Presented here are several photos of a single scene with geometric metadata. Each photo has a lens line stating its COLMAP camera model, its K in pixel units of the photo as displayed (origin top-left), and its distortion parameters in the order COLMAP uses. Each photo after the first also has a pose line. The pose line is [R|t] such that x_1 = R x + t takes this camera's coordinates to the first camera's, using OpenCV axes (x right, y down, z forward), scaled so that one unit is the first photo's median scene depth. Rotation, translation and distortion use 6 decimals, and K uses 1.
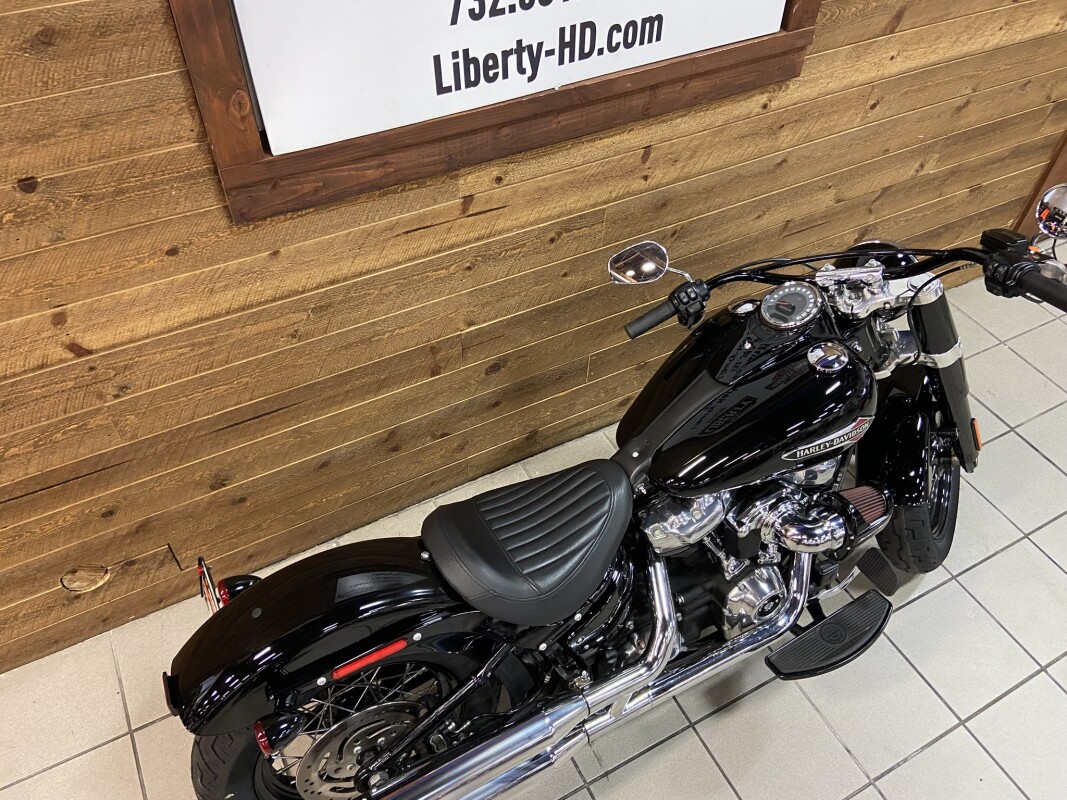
lens RADIAL K [[782.7, 0, 510.8], [0, 782.7, 379.8], [0, 0, 1]] dist [0.105085, -0.133873]
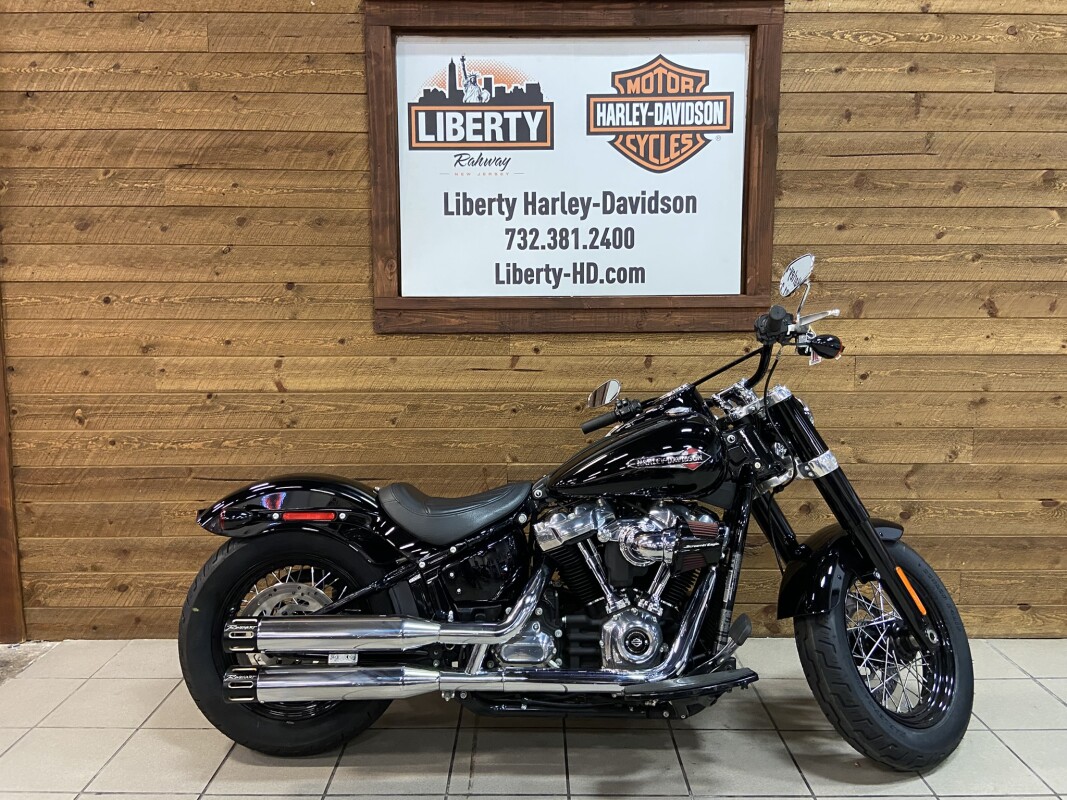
lens RADIAL K [[776.2, 0, 533.5], [0, 776.2, 400.0], [0, 0, 1]] dist [0.090556, -0.106157]
pose [[0.890140, 0.034433, -0.454384, 0.756538], [-0.318386, 0.760370, -0.566099, 0.778249], [0.326008, 0.648577, 0.687799, -0.030211]]
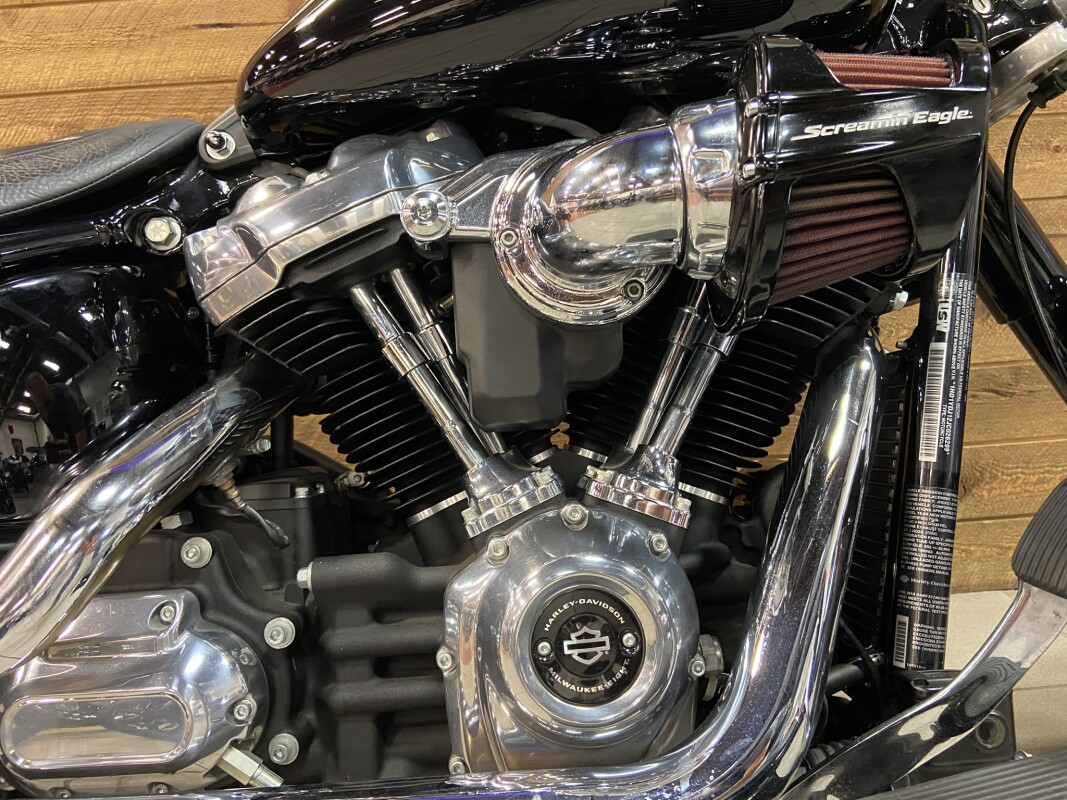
lens RADIAL K [[776.2, 0, 533.5], [0, 776.2, 400.0], [0, 0, 1]] dist [0.090556, -0.106157]
pose [[0.892532, -0.024614, -0.450312, 0.462059], [-0.257614, 0.791744, -0.553874, 0.405953], [0.370164, 0.610357, 0.700316, 0.869808]]
